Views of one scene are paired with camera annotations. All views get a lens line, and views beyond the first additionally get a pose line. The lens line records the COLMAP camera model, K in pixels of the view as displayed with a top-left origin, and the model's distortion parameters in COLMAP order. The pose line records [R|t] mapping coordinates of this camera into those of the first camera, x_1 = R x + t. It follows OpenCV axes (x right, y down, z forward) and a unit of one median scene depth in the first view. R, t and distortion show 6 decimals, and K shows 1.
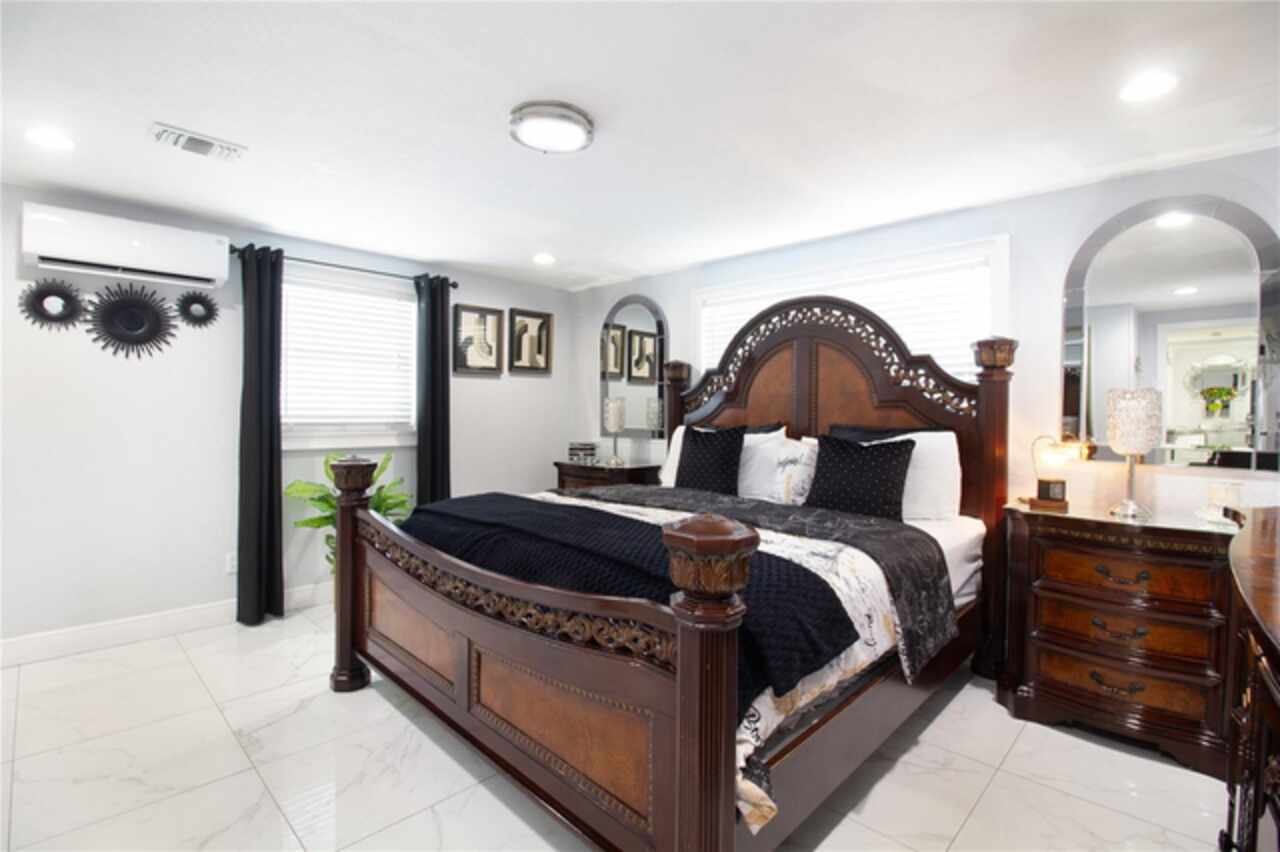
lens RADIAL K [[589.8, 0, 625.7], [0, 589.8, 419.9], [0, 0, 1]] dist [-0.016089, -0.000544]
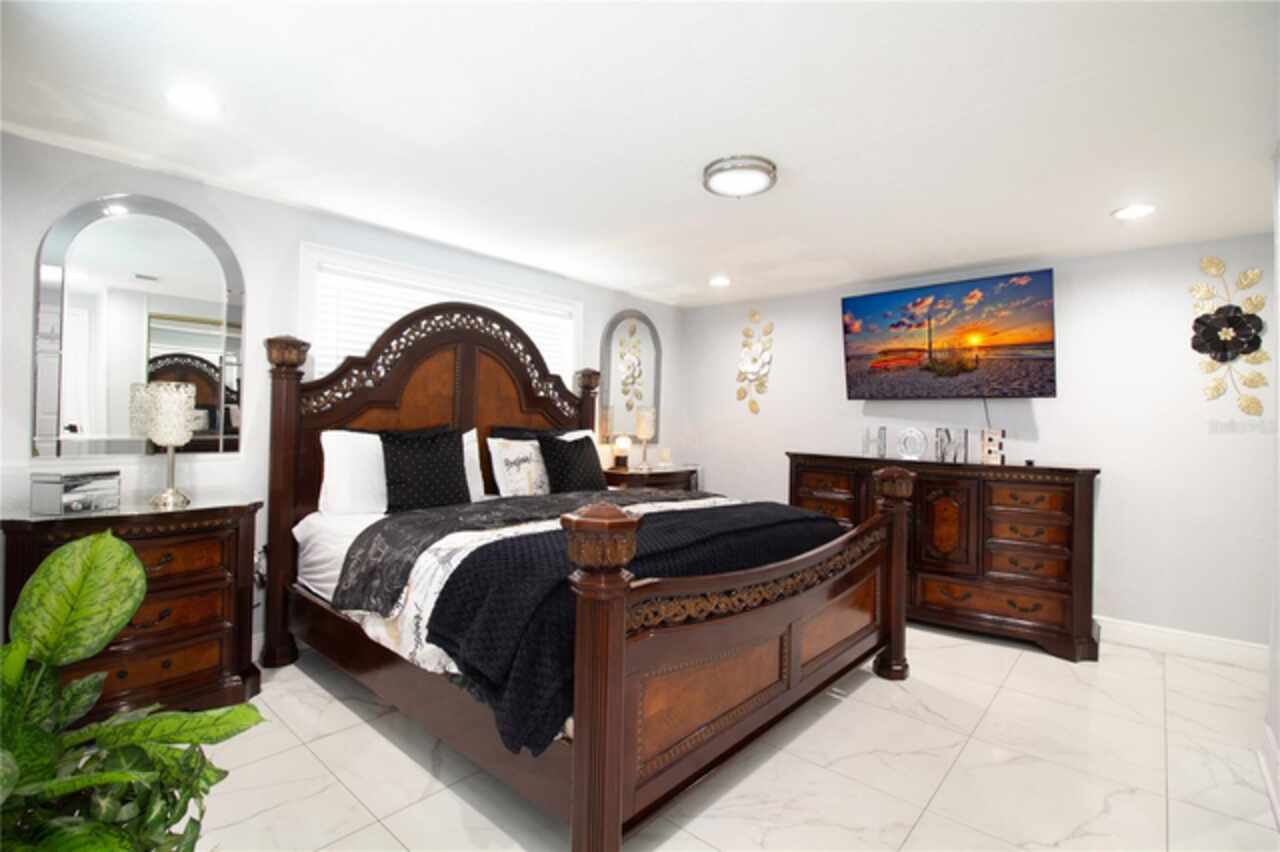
lens RADIAL K [[589.8, 0, 636.0], [0, 589.8, 423.3], [0, 0, 1]] dist [-0.016089, -0.000544]
pose [[-0.049005, -0.016157, 0.998668, -0.747779], [-0.008664, 0.999838, 0.015751, -0.016232], [-0.998761, -0.007881, -0.049137, 0.749547]]
